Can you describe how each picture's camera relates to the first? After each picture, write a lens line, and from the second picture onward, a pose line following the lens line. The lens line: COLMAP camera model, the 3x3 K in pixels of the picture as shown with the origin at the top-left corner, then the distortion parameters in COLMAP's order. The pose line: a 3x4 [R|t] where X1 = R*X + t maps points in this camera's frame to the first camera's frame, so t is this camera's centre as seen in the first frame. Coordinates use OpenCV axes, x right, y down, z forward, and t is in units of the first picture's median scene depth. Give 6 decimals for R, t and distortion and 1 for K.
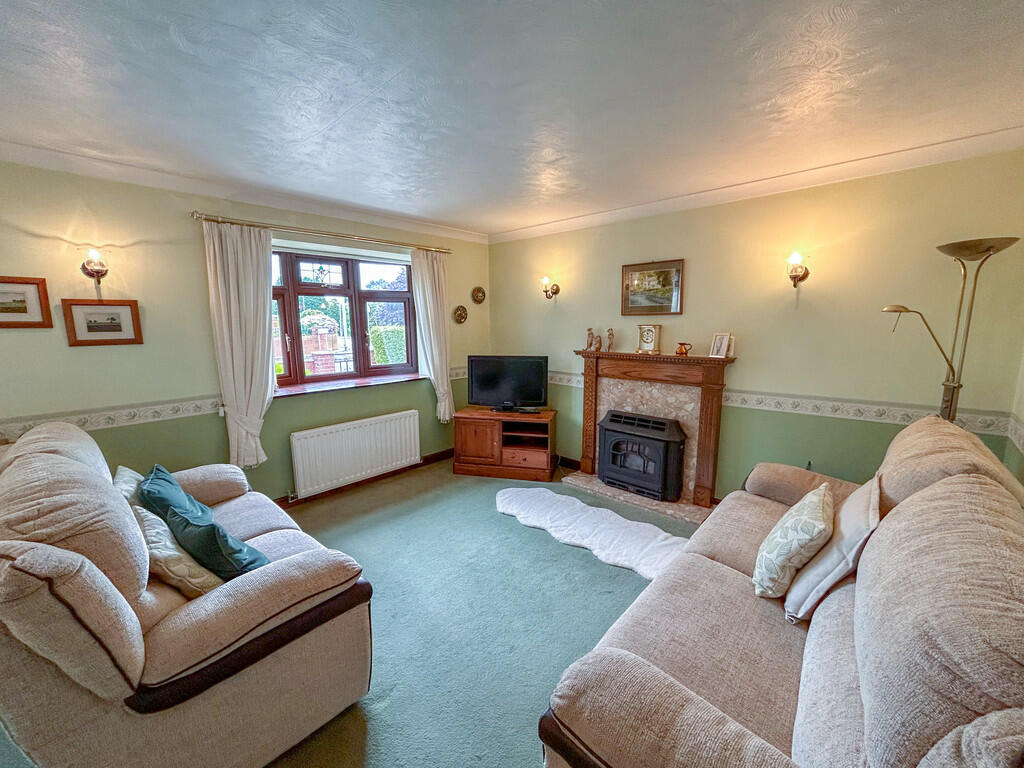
lens RADIAL K [[417.2, 0, 511.1], [0, 417.2, 386.6], [0, 0, 1]] dist [-0.004668, -0.000539]
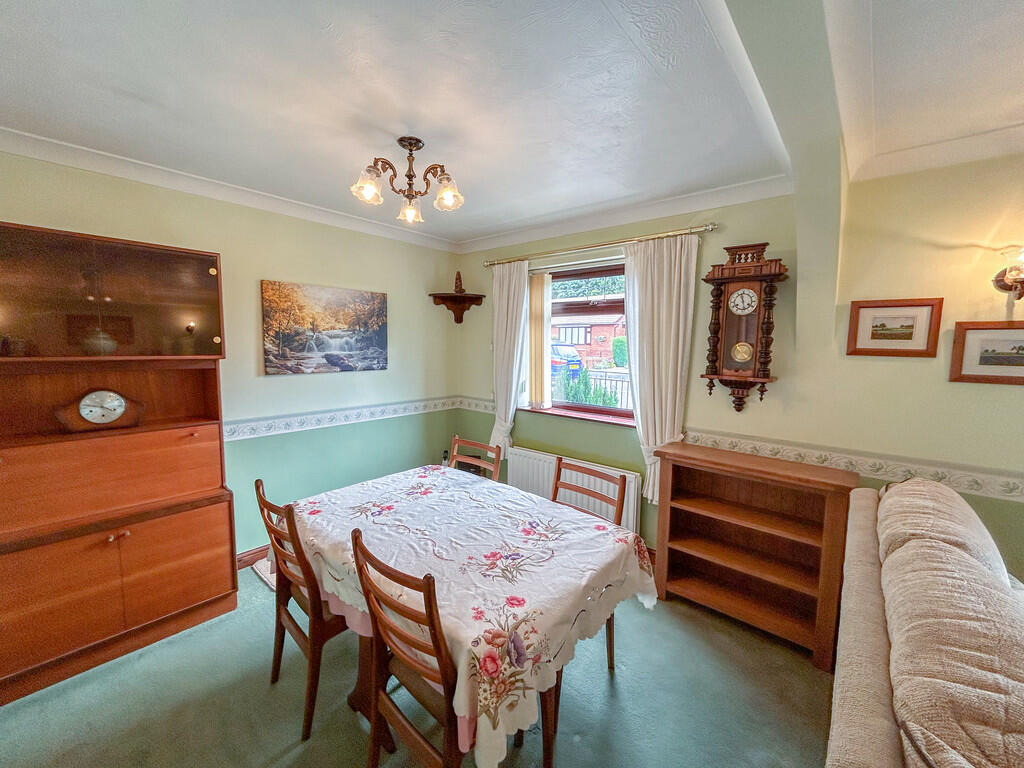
lens RADIAL K [[417.2, 0, 513.1], [0, 417.2, 380.0], [0, 0, 1]] dist [-0.004668, -0.000539]
pose [[0.053429, 0.095590, -0.993986, -0.331300], [-0.166409, 0.982341, 0.085525, -0.029453], [0.984608, 0.160838, 0.068392, 0.128961]]
